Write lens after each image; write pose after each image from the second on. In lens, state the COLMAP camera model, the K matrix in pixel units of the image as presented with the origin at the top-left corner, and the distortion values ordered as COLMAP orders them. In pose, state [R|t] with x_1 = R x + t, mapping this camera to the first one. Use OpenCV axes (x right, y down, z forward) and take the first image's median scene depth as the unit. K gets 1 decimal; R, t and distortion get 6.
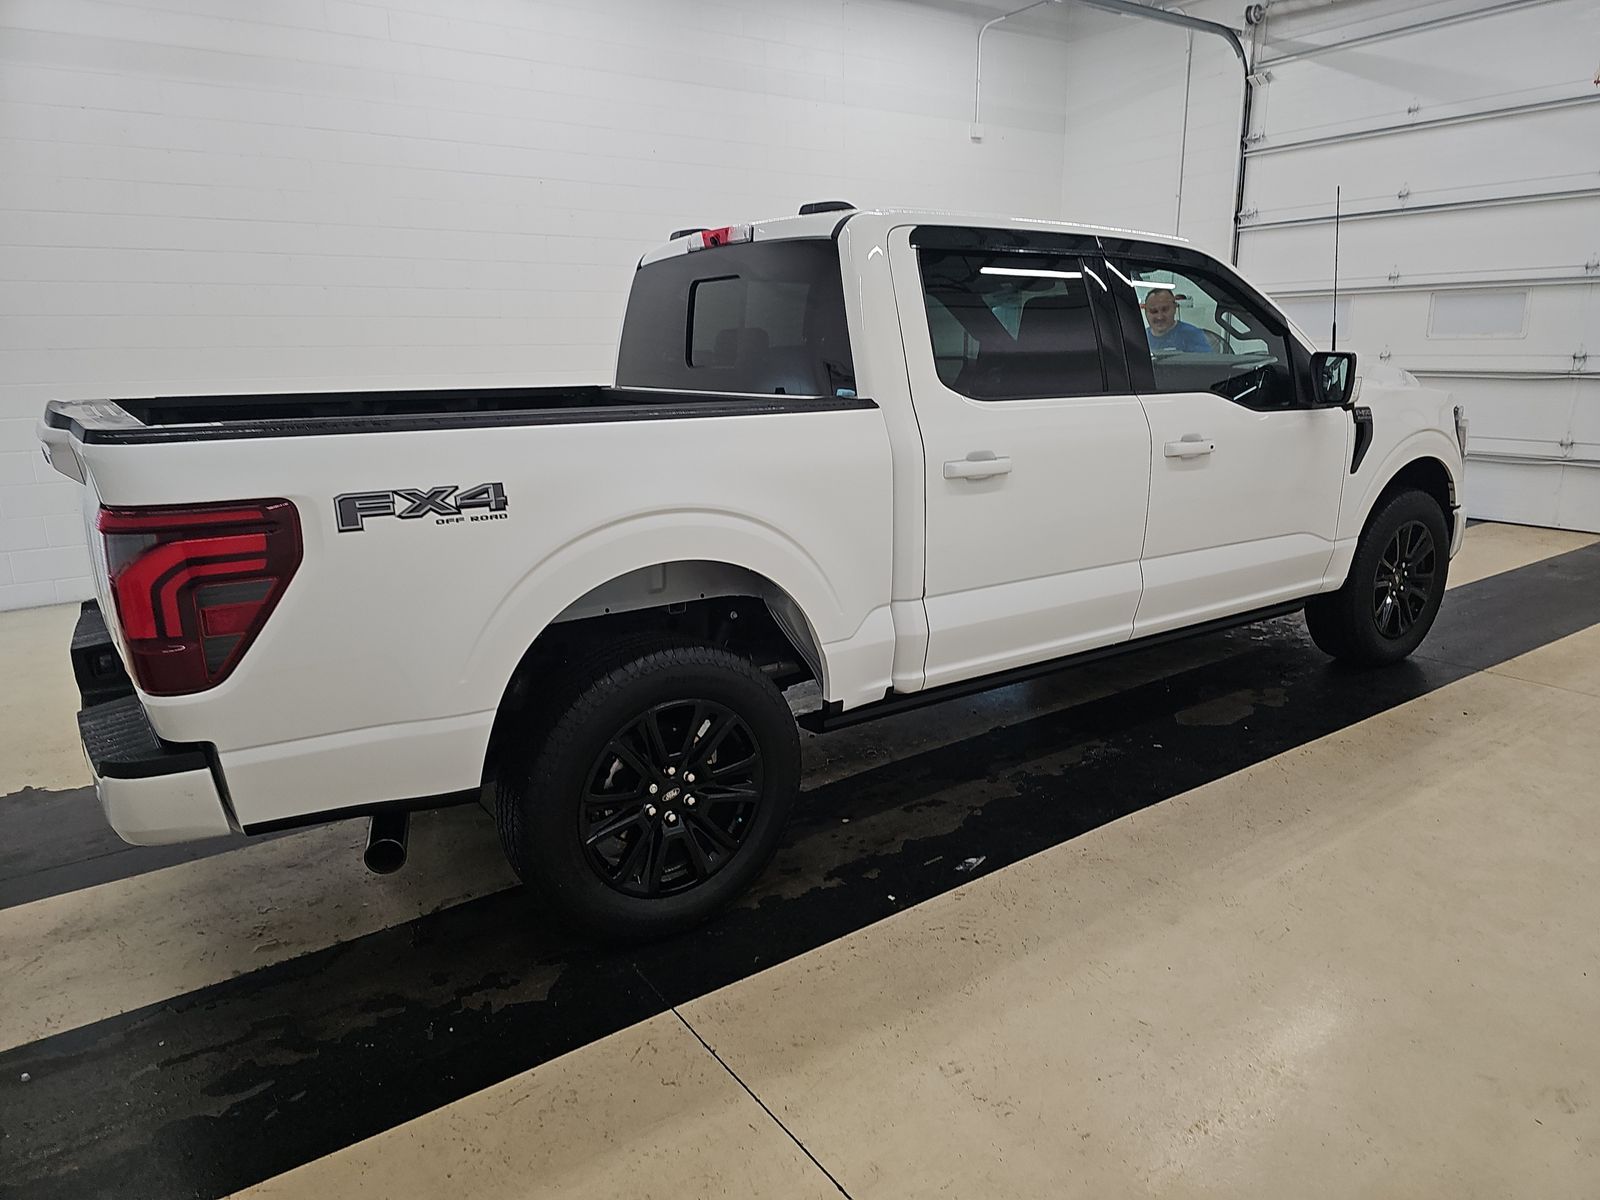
lens RADIAL K [[1052.4, 0, 802.3], [0, 1052.4, 601.6], [0, 0, 1]] dist [0.003353, -0.007239]
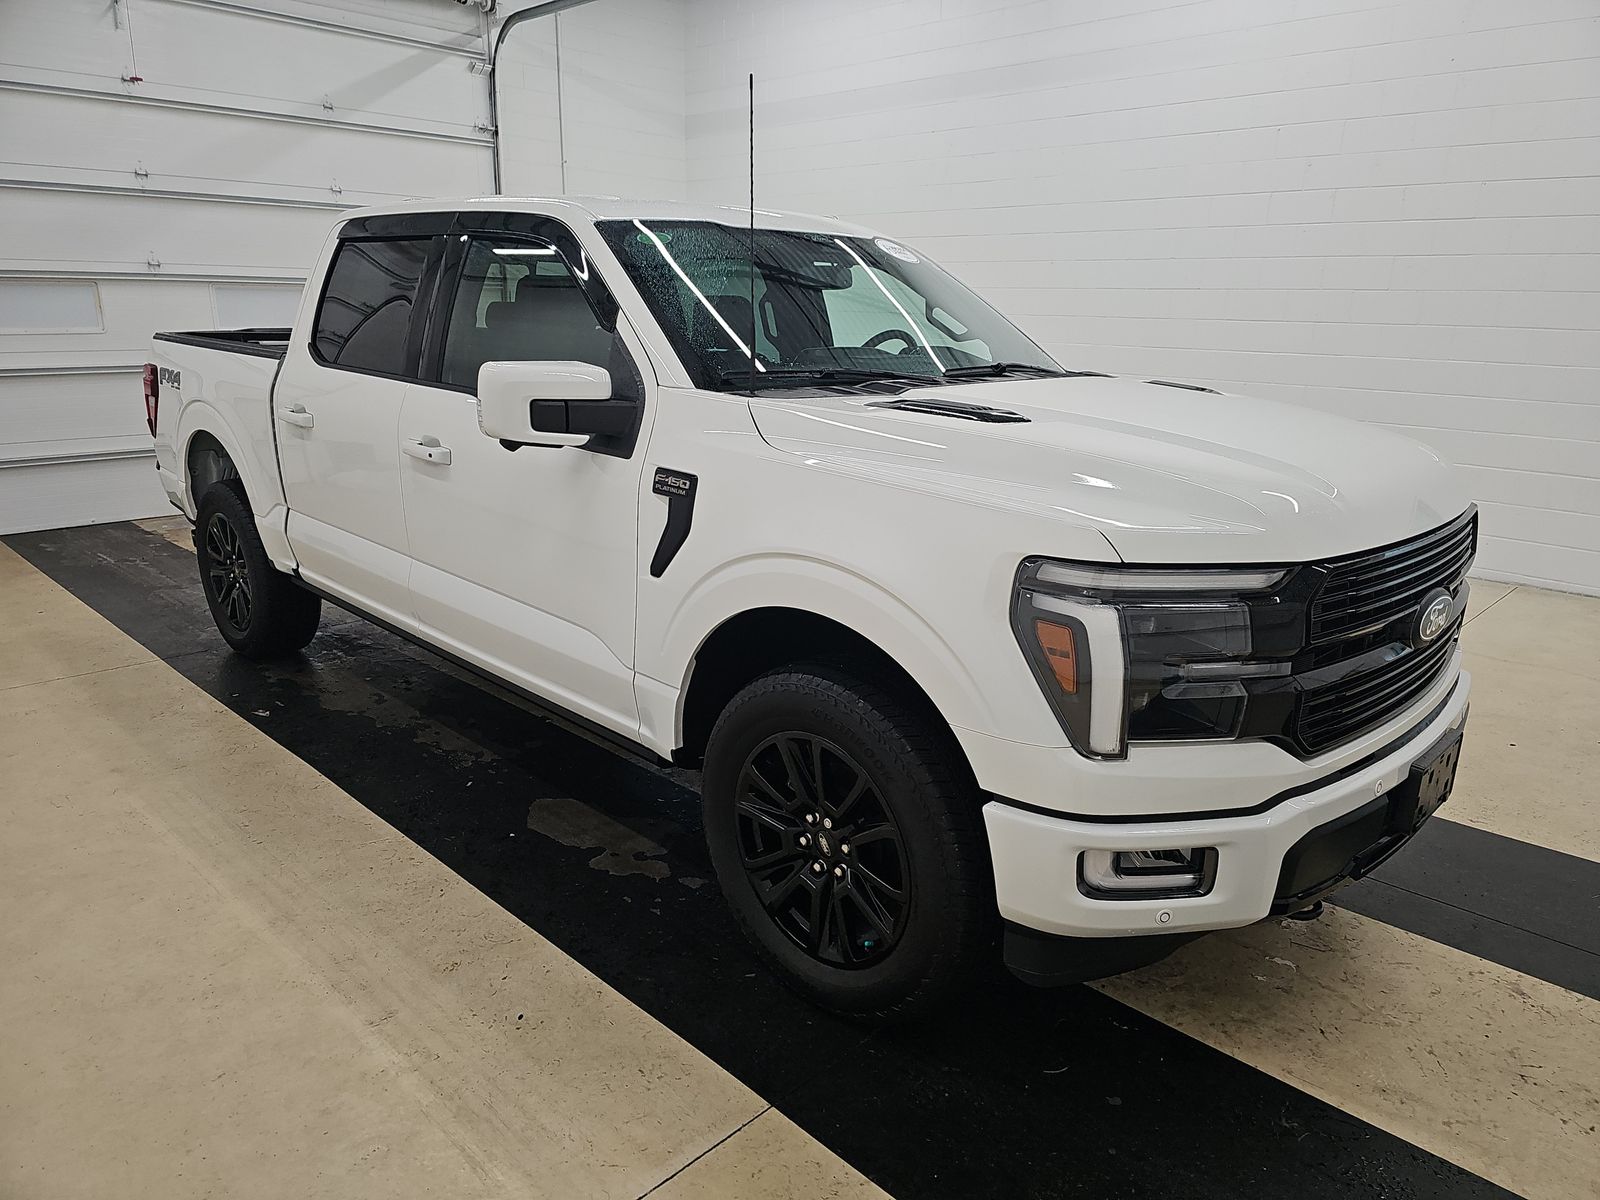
lens RADIAL K [[1052.4, 0, 876.9], [0, 1052.4, 637.0], [0, 0, 1]] dist [0.003353, -0.007239]
pose [[0.228603, 0.307123, -0.923805, 1.261956], [-0.265731, 0.932584, 0.244284, -0.304450], [0.936551, 0.189640, 0.294804, 1.081661]]
